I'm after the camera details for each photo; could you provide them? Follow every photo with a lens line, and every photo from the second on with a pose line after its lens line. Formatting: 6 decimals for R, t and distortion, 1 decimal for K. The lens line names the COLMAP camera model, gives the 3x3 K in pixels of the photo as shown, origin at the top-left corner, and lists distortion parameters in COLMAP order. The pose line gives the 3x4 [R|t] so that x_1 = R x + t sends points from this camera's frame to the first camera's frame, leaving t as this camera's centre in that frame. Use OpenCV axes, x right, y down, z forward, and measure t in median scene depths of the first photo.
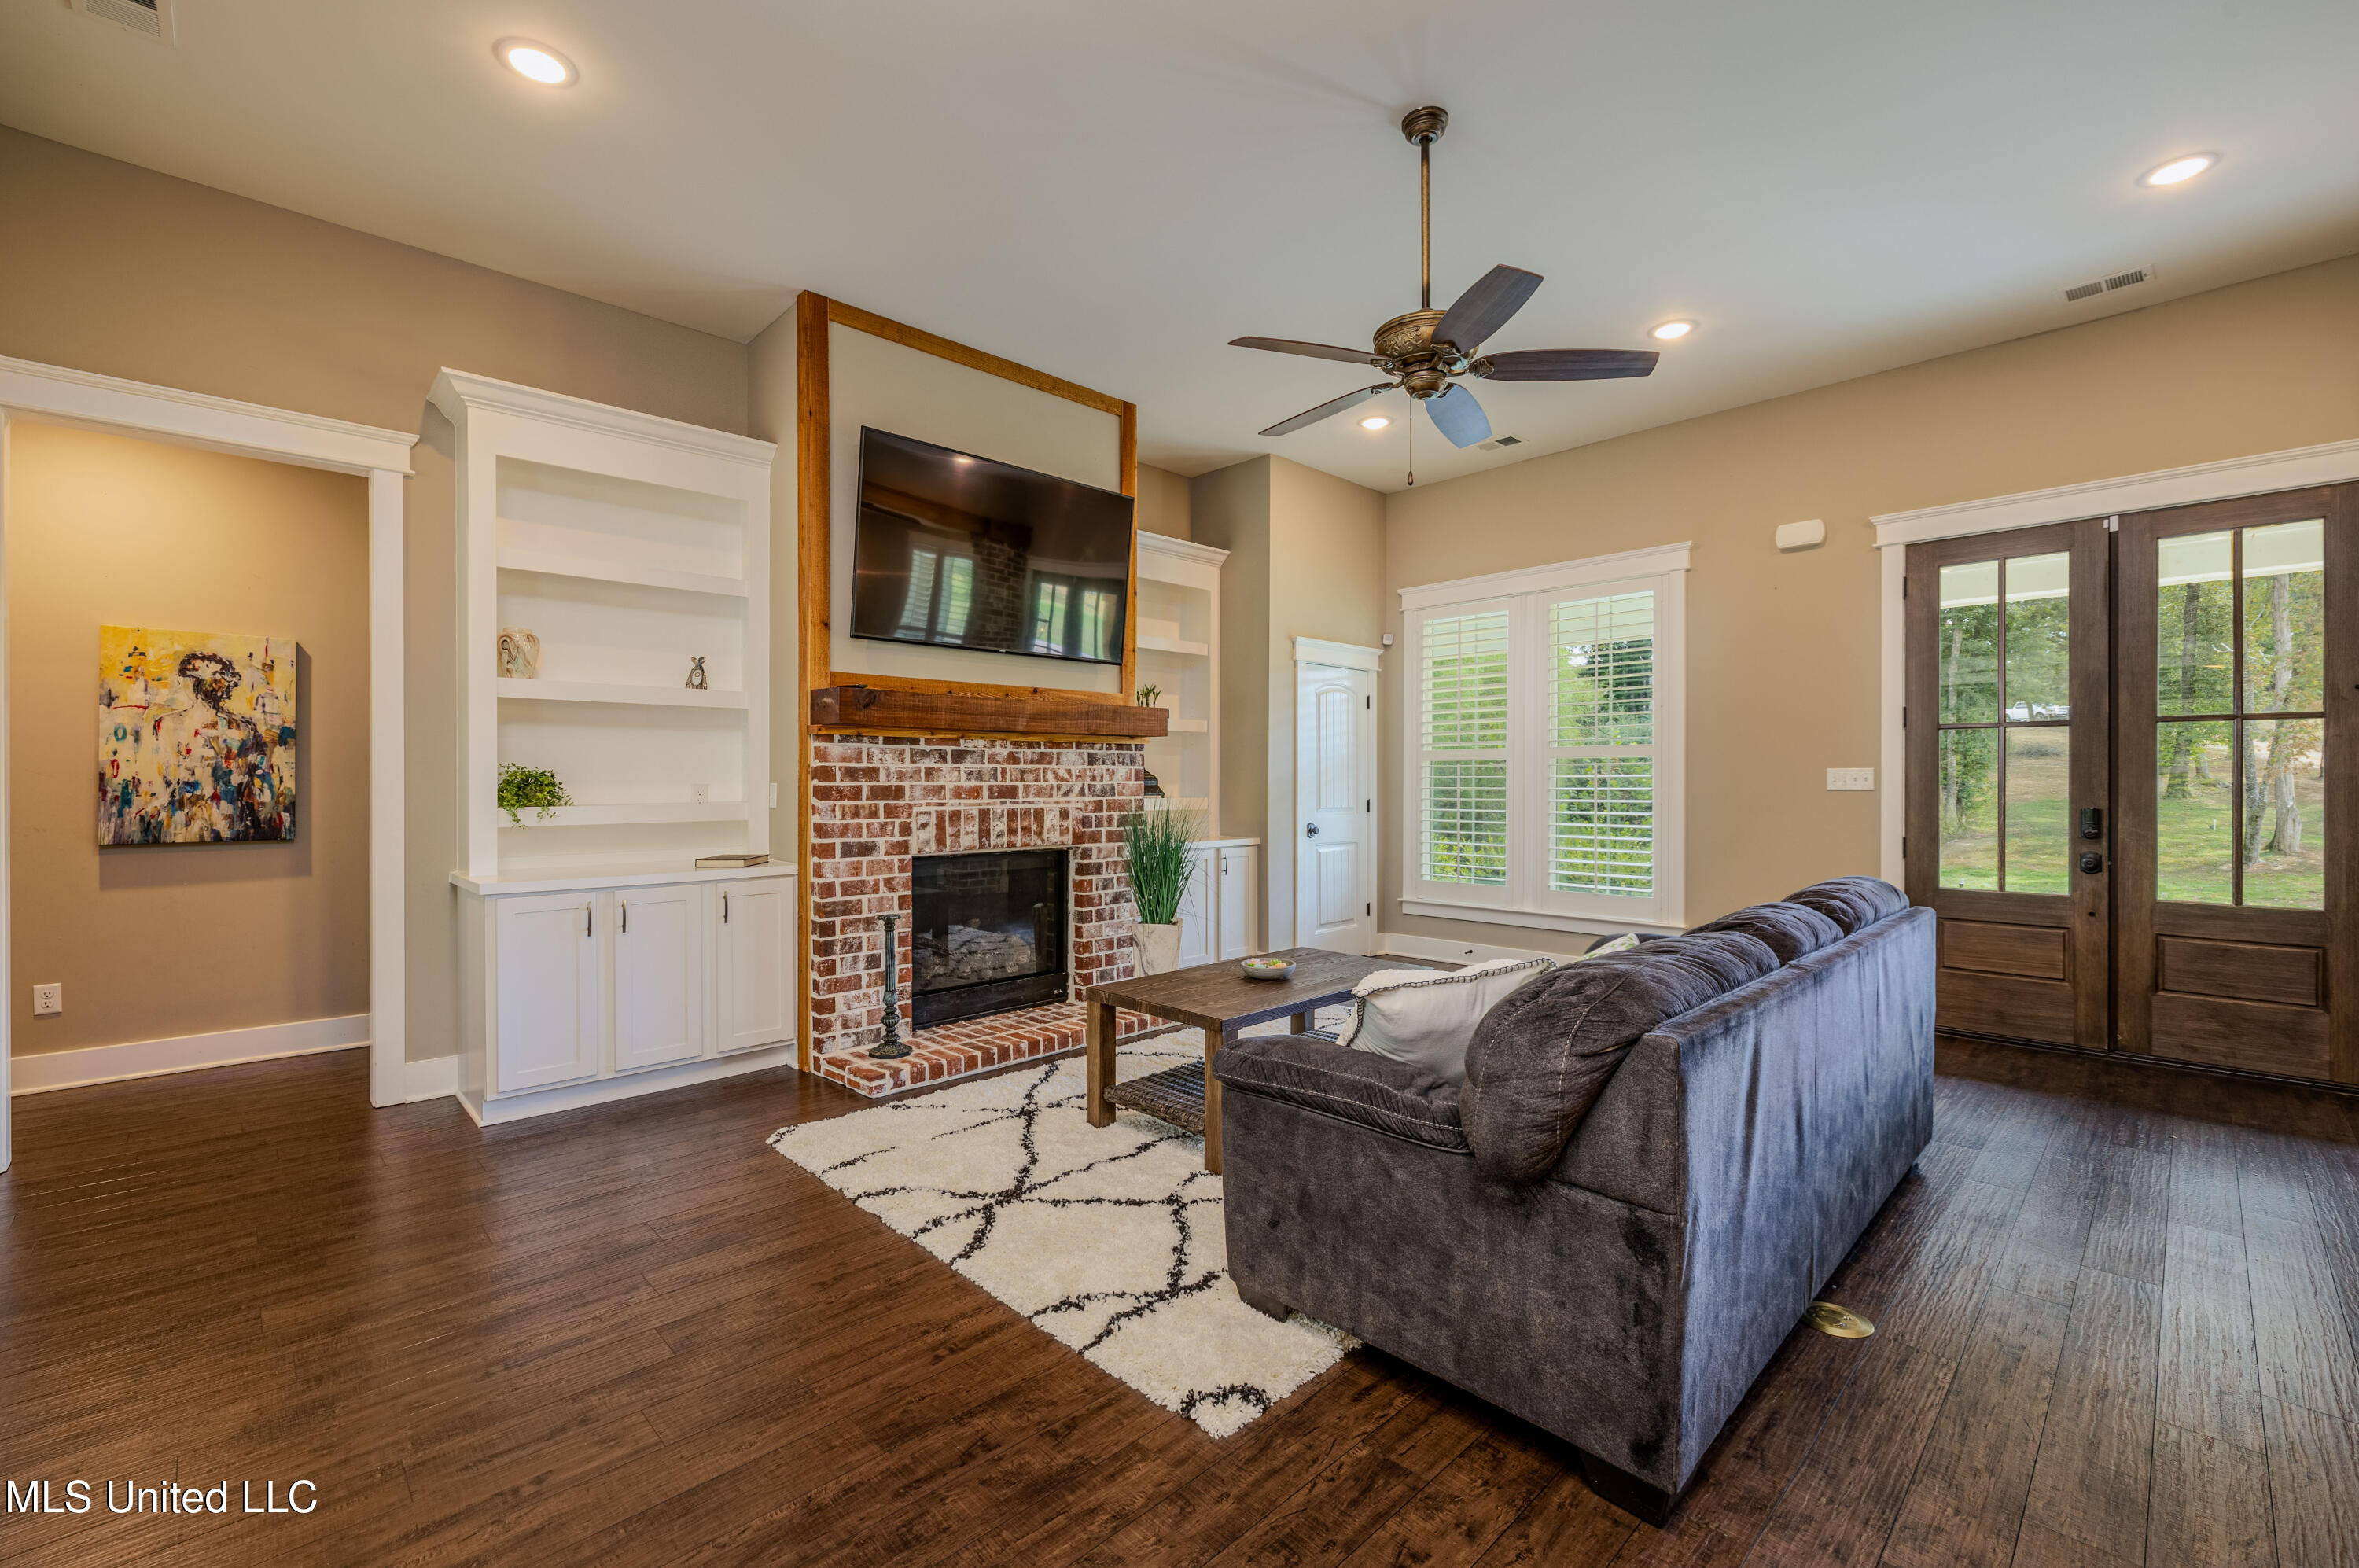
lens RADIAL K [[980.5, 0, 1178.6], [0, 980.5, 776.9], [0, 0, 1]] dist [-0.001388, 0.000048]
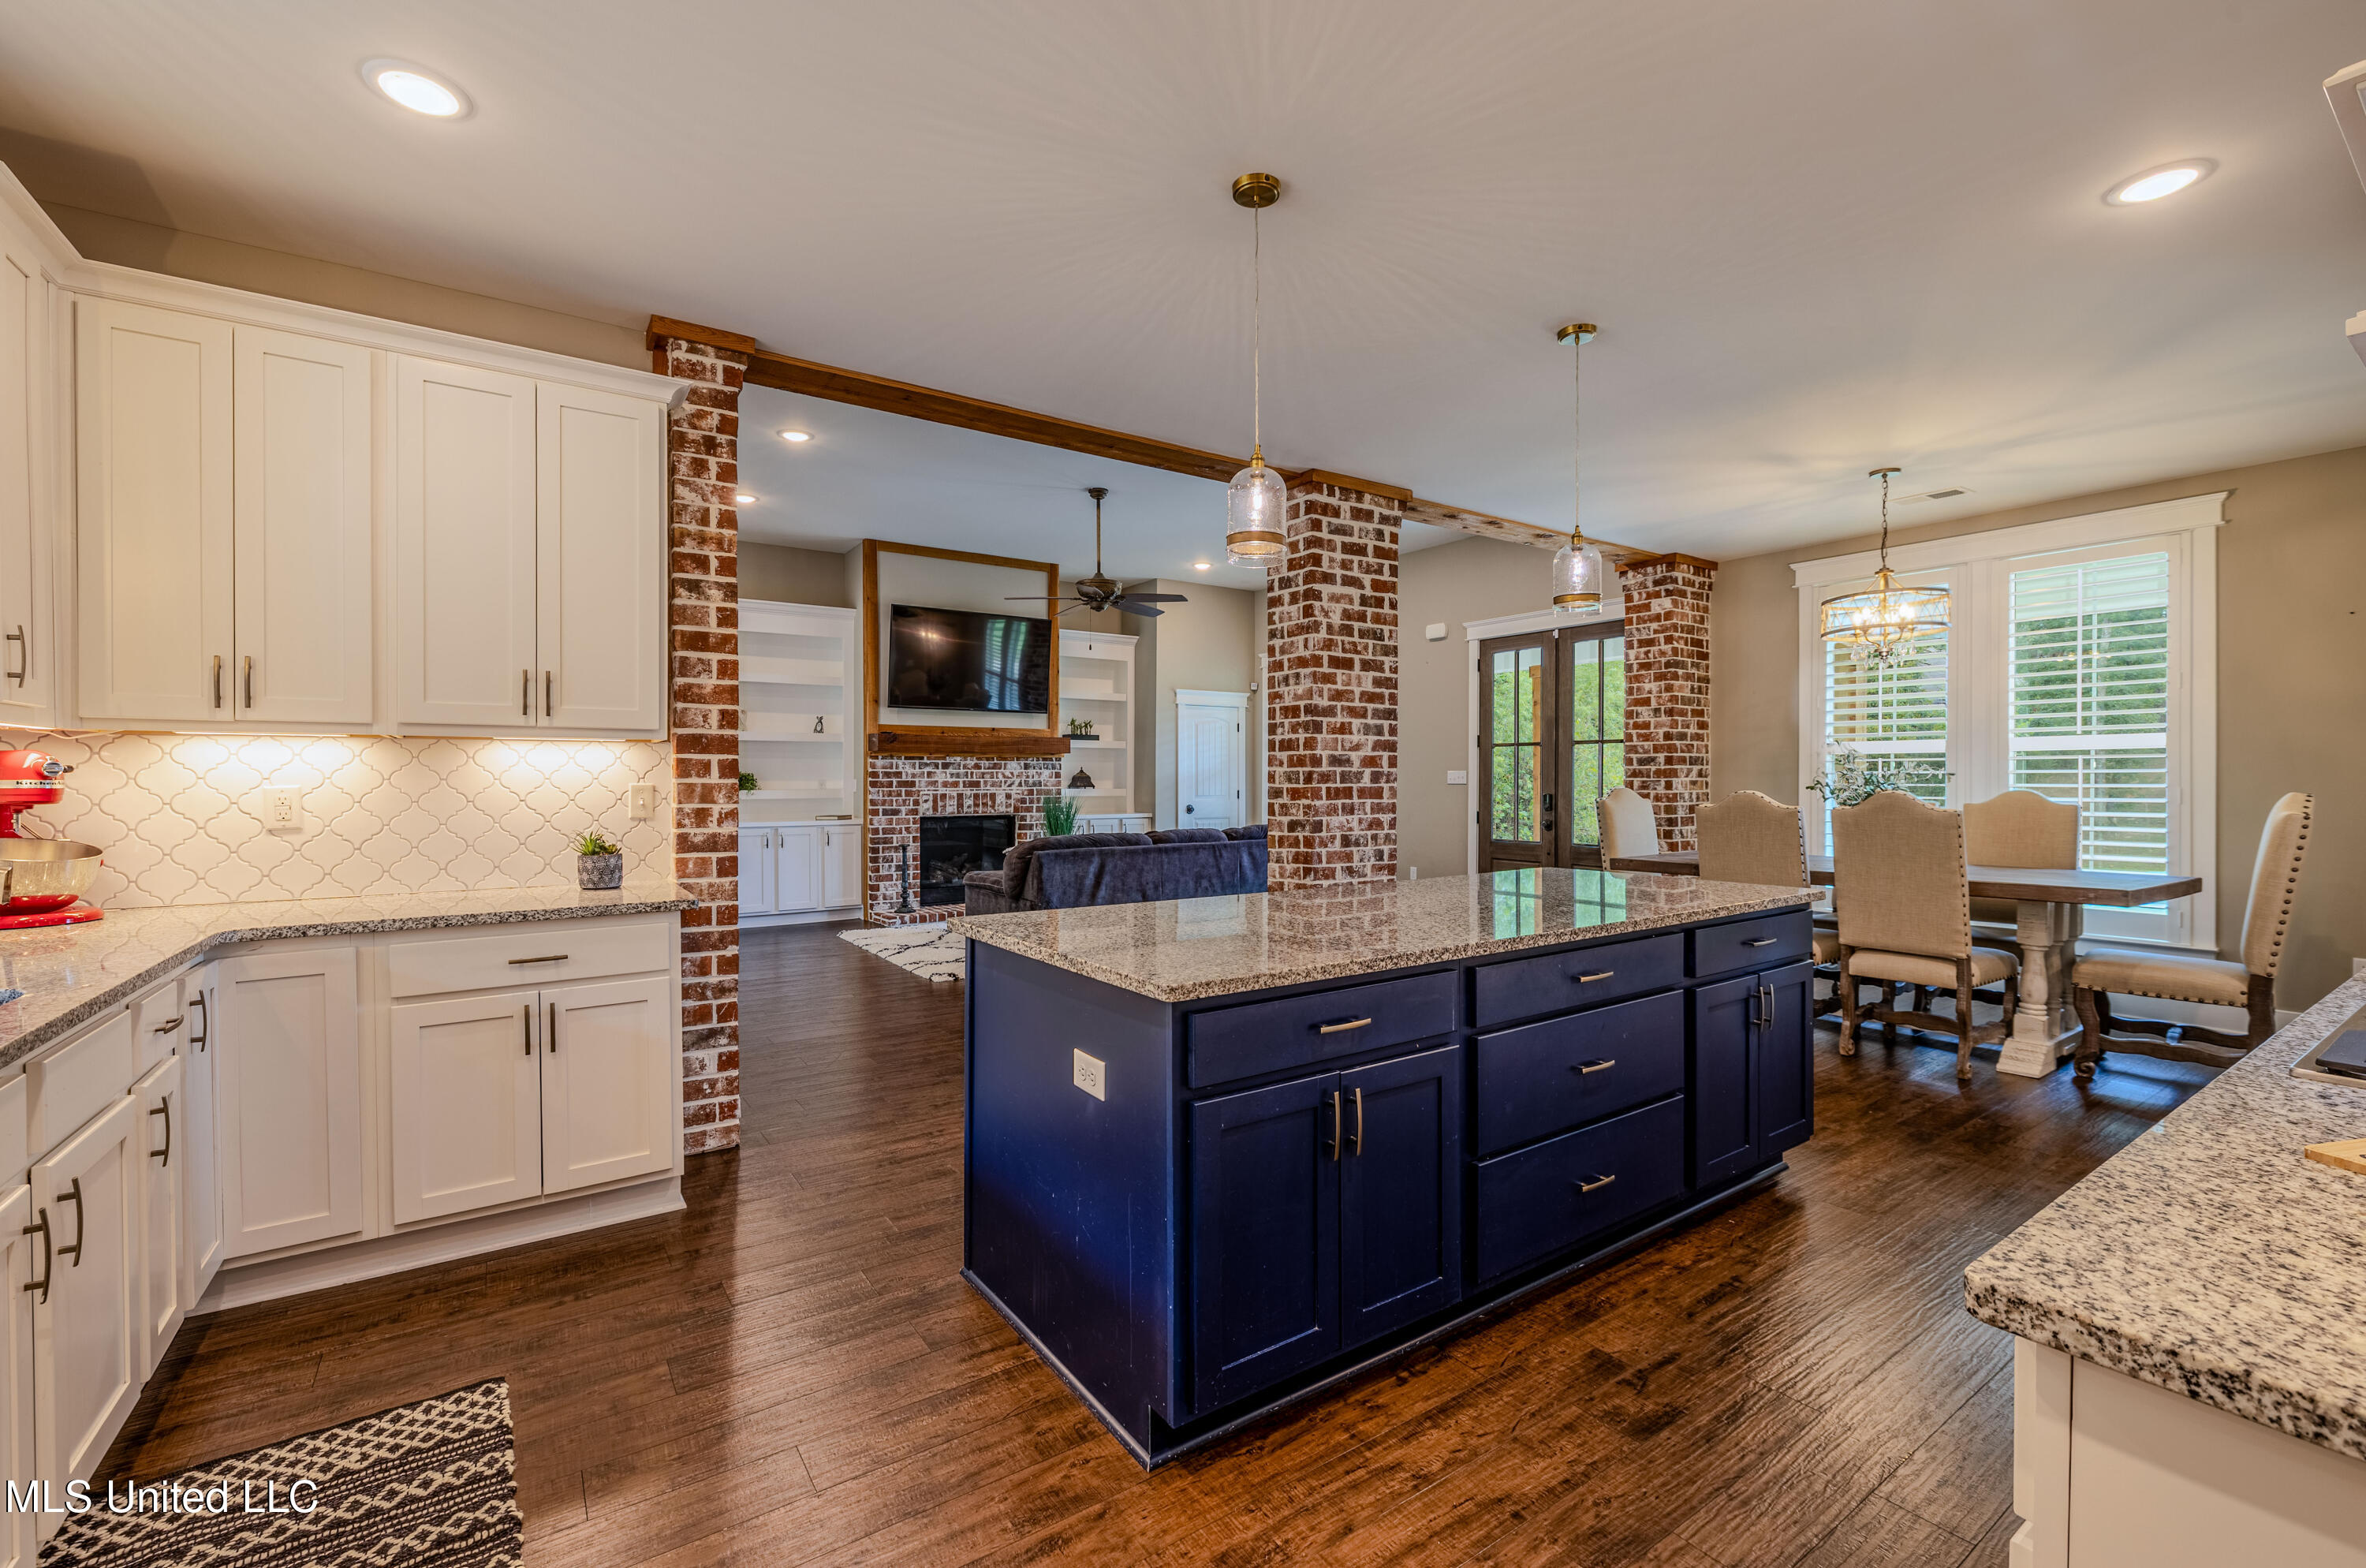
lens RADIAL K [[983.4, 0, 1180.1], [0, 983.4, 782.0], [0, 0, 1]] dist [-0.001388, 0.000048]
pose [[0.985480, 0.000954, -0.169788, 0.577077], [0.000296, 0.999973, 0.007334, -0.002682], [0.169791, -0.007278, 0.985453, -0.855965]]
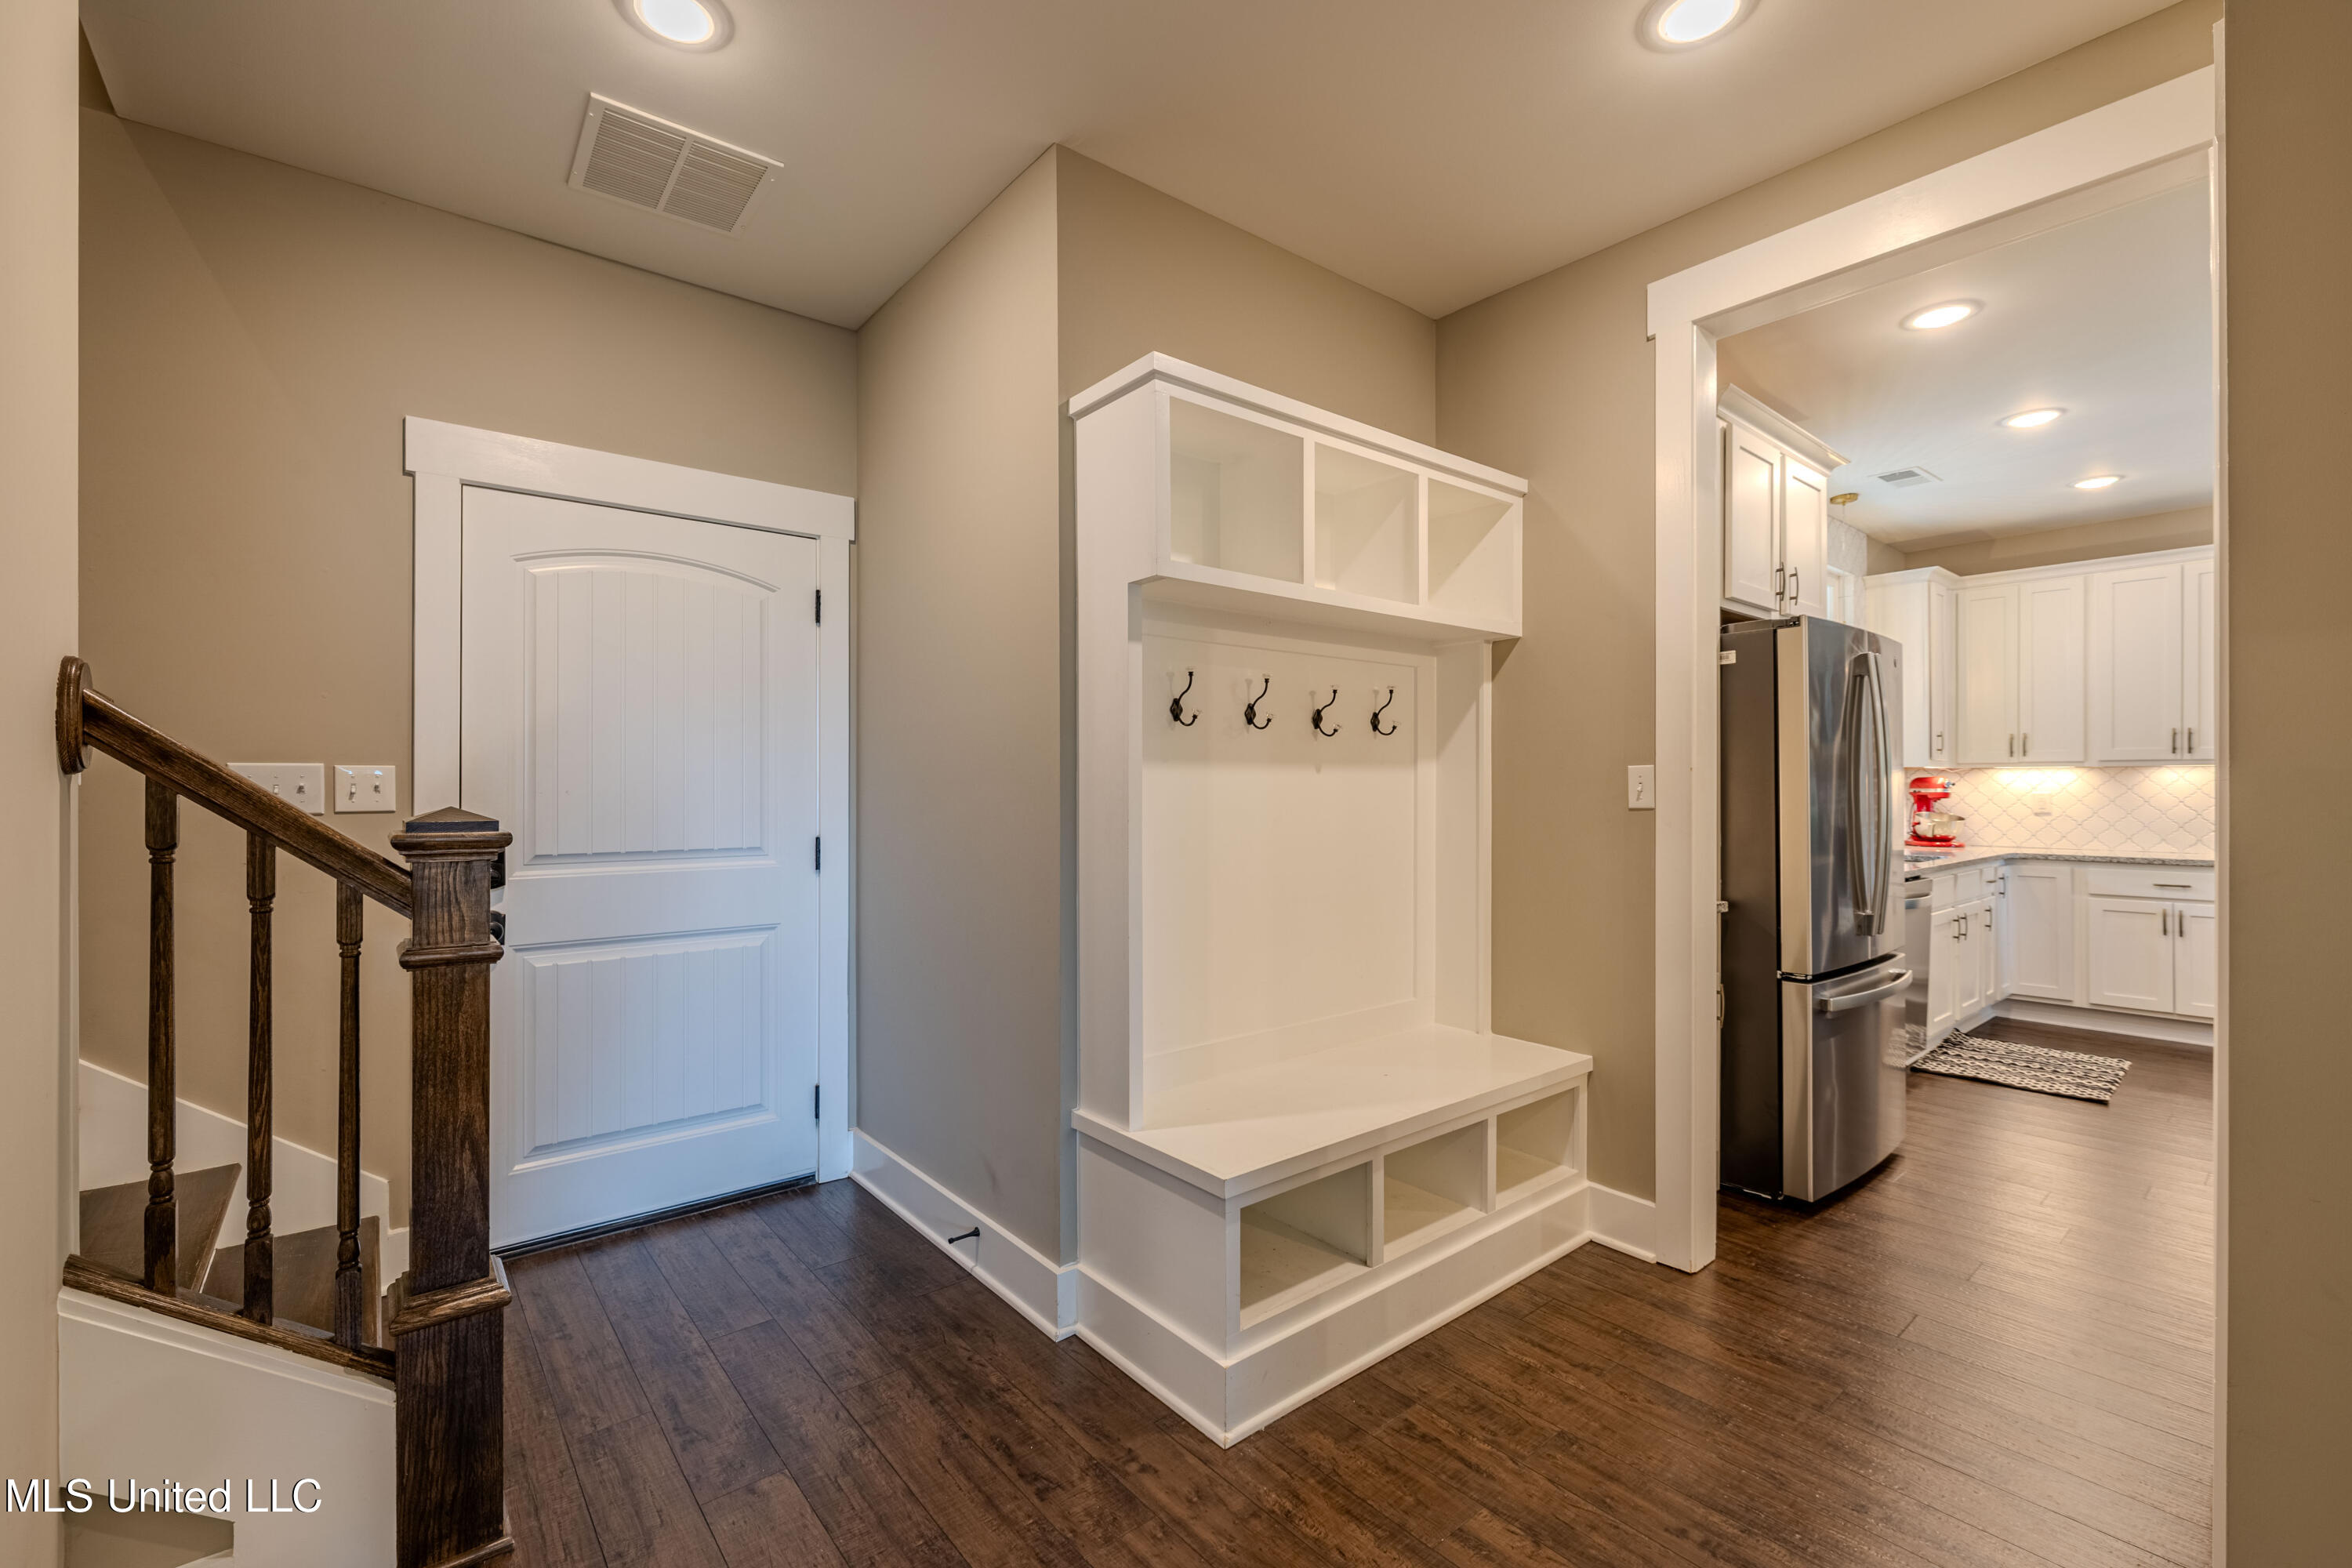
lens RADIAL K [[977.5, 0, 1162.4], [0, 977.5, 785.0], [0, 0, 1]] dist [-0.001388, 0.000048]
pose [[-0.097979, 0.003219, -0.995183, 2.349667], [0.004021, 0.999988, 0.002839, -0.028520], [0.995180, -0.003724, -0.097991, -2.096388]]
